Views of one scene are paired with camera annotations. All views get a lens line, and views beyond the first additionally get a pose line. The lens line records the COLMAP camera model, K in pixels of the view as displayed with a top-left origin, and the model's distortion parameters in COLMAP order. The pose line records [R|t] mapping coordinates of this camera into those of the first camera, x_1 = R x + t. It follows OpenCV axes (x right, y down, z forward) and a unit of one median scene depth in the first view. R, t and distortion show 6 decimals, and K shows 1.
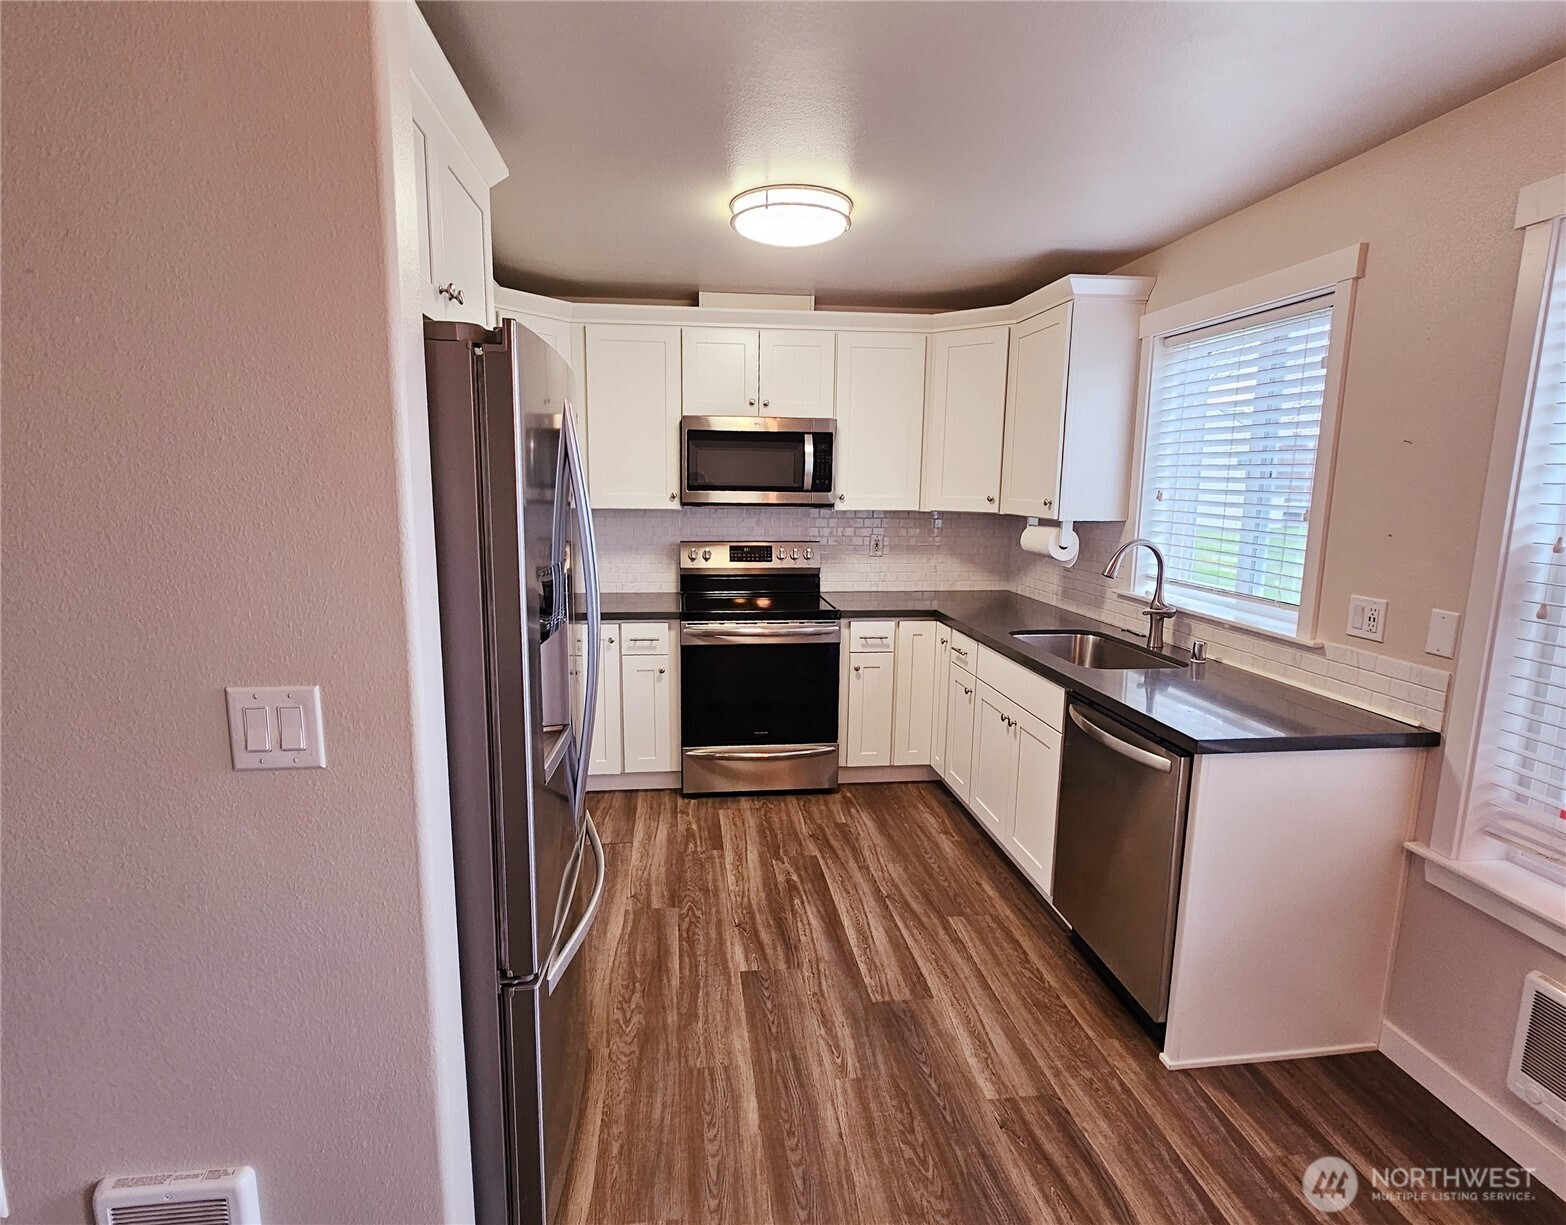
lens RADIAL K [[779.4, 0, 758.5], [0, 779.4, 604.8], [0, 0, 1]] dist [0.001617, 0.000095]
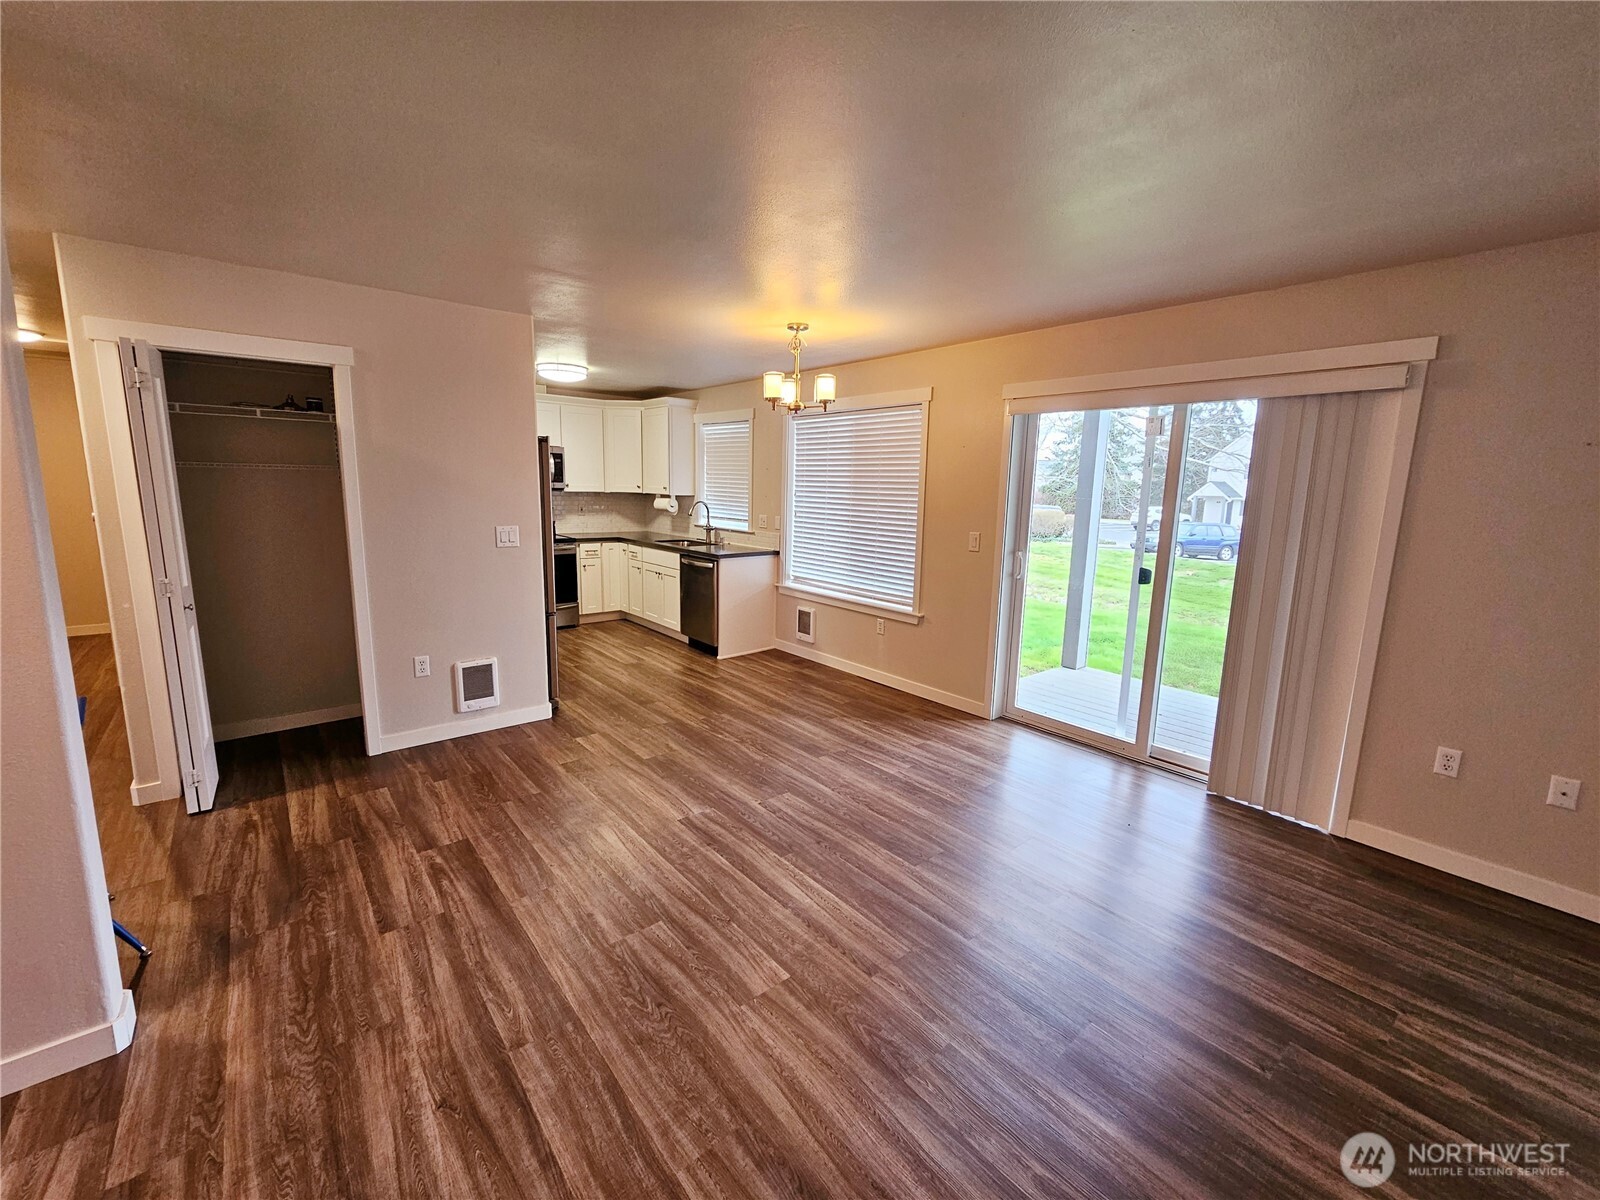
lens RADIAL K [[654.3, 0, 802.9], [0, 654.3, 590.4], [0, 0, 1]] dist [-0.002054, 0.000287]
pose [[0.825711, -0.079005, 0.558533, -0.500859], [0.071505, 0.996816, 0.035291, 0.167954], [-0.559543, 0.010798, 0.828731, -1.060763]]
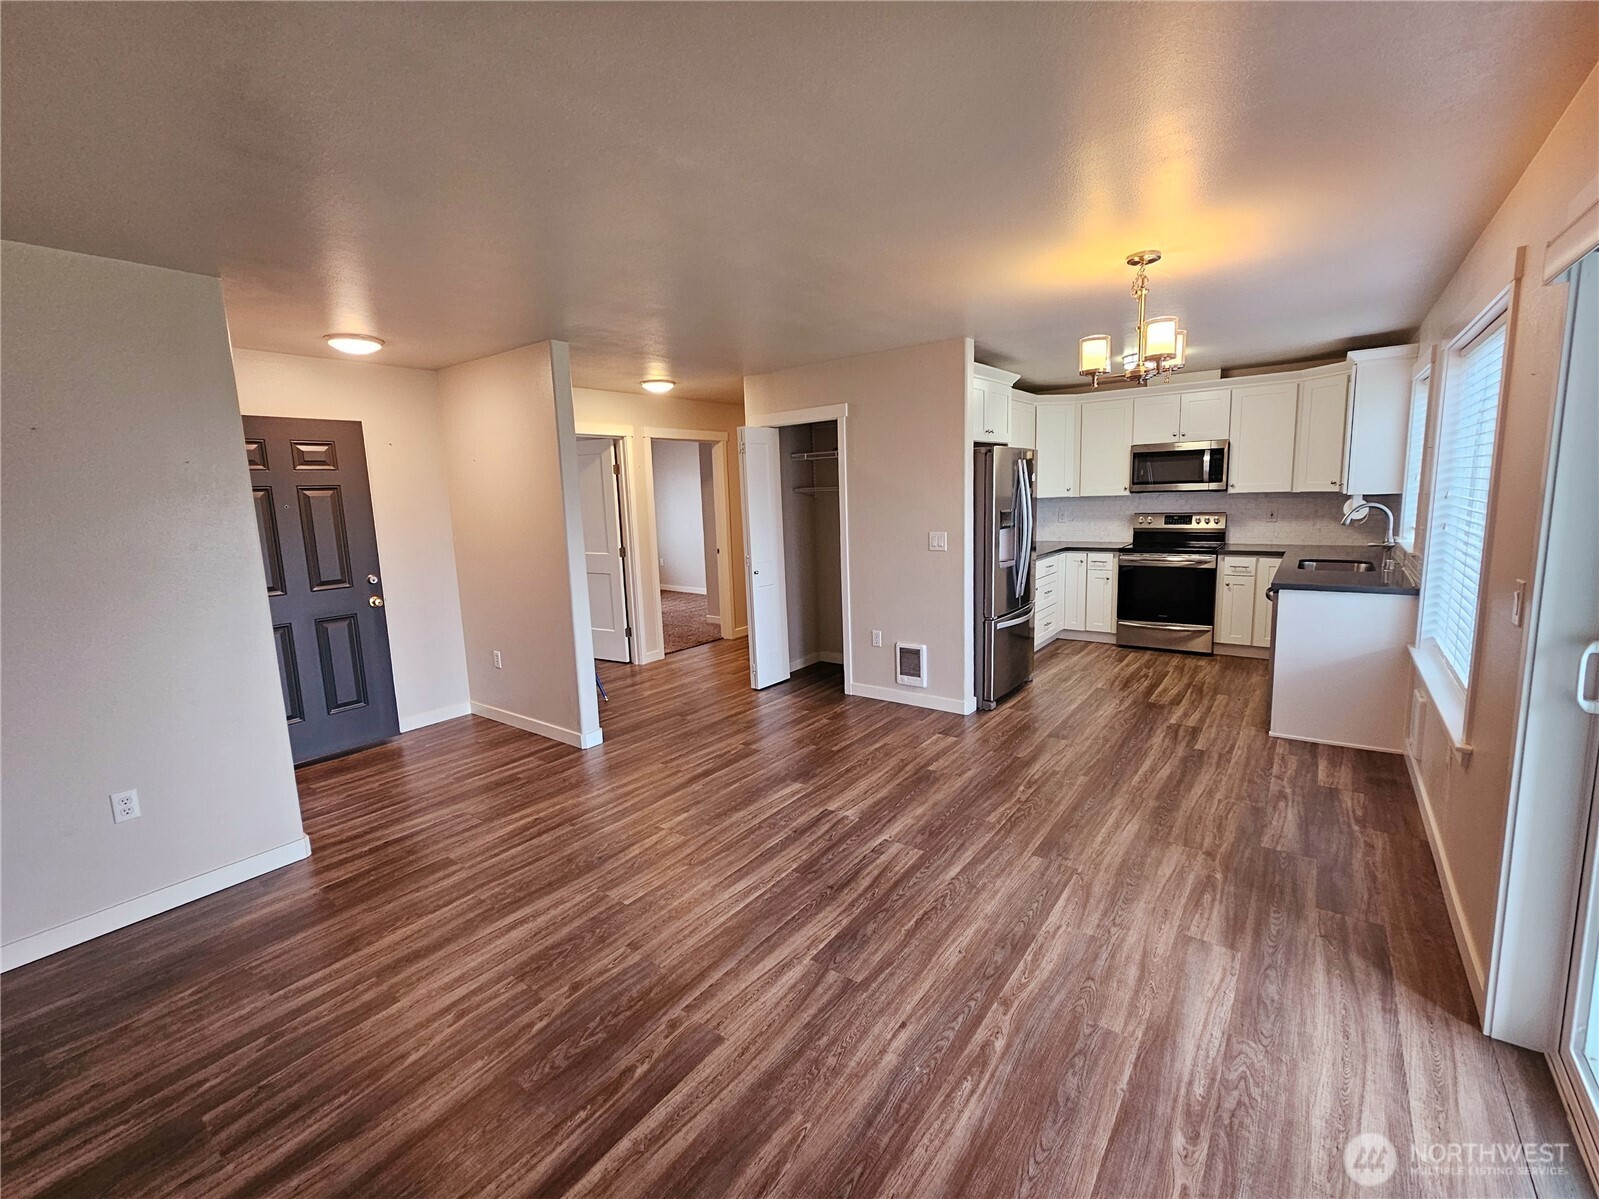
lens RADIAL K [[683.0, 0, 803.2], [0, 683.0, 586.8], [0, 0, 1]] dist [-0.002822, -0.000347]
pose [[0.732326, 0.063332, -0.678003, 0.608977], [-0.066480, 0.997559, 0.021375, 0.154122], [0.677702, 0.029421, 0.734748, -0.979187]]
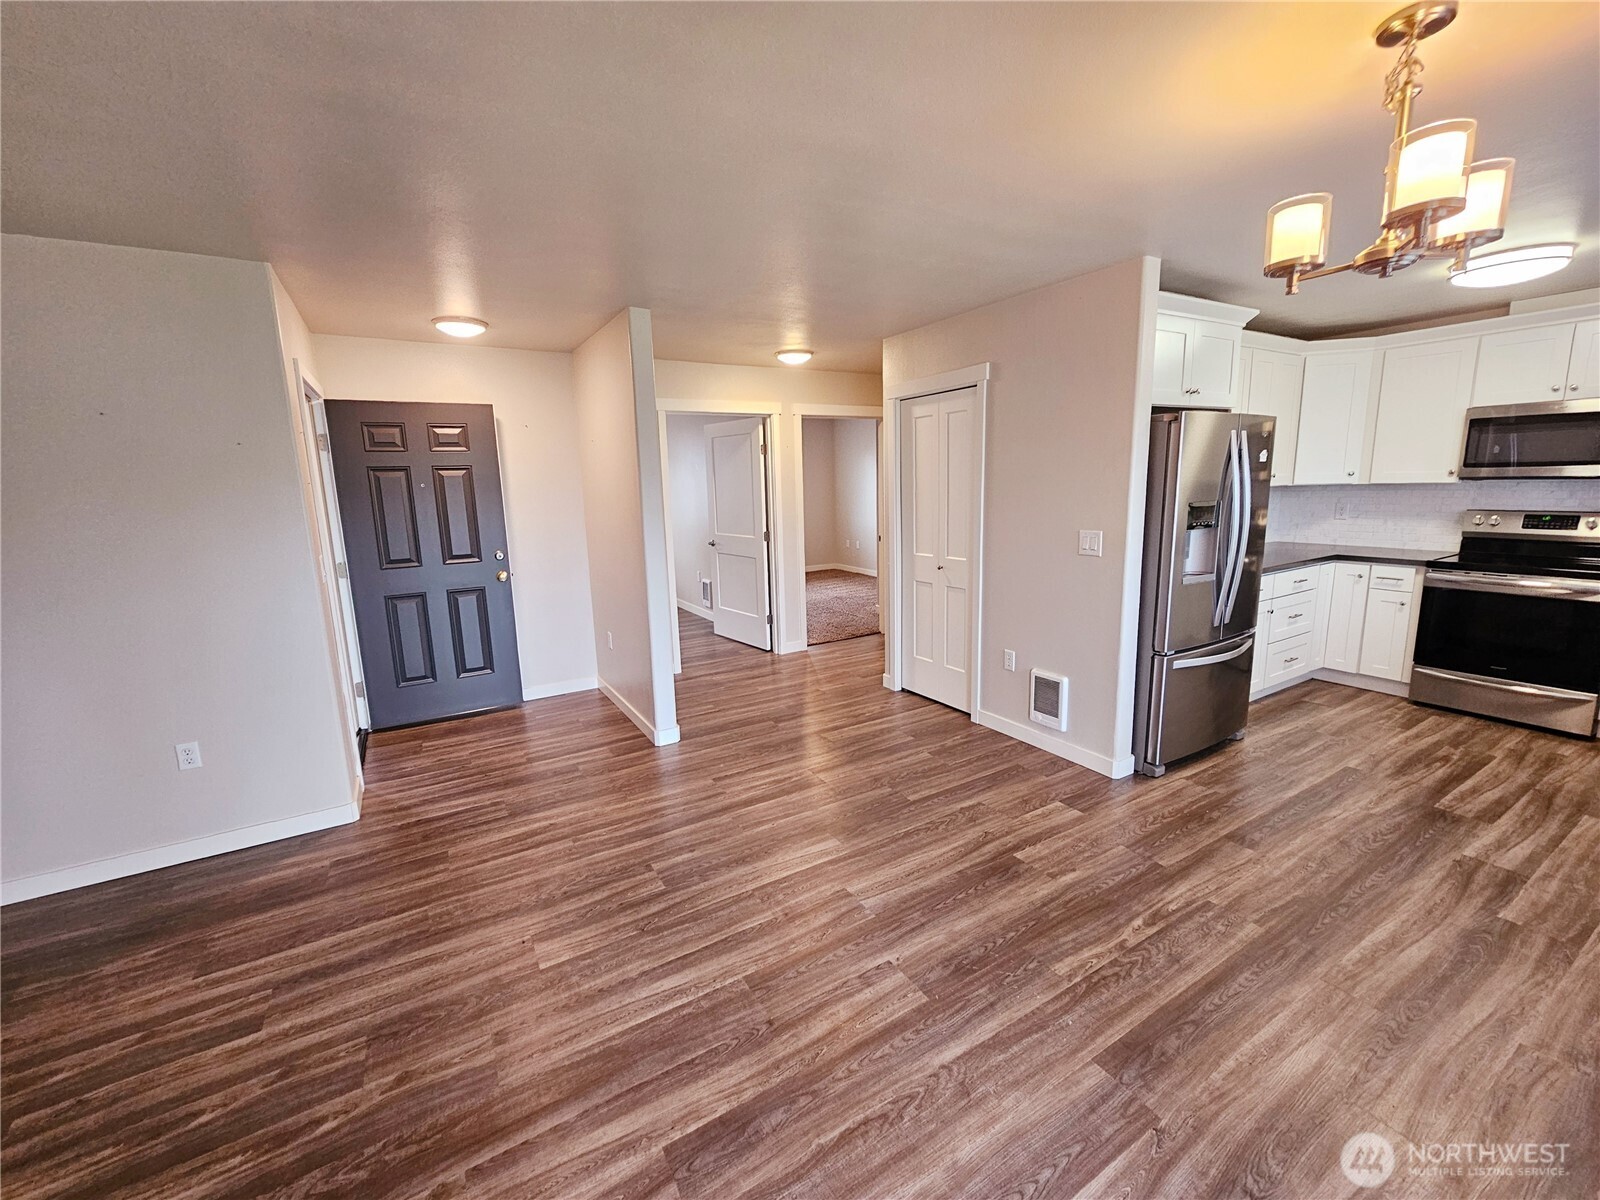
lens RADIAL K [[654.3, 0, 802.9], [0, 654.3, 590.4], [0, 0, 1]] dist [-0.002054, 0.000287]
pose [[0.423429, 0.134047, -0.895957, 0.569930], [-0.111196, 0.989204, 0.095447, 0.089888], [0.899079, 0.059212, 0.433763, -0.538520]]
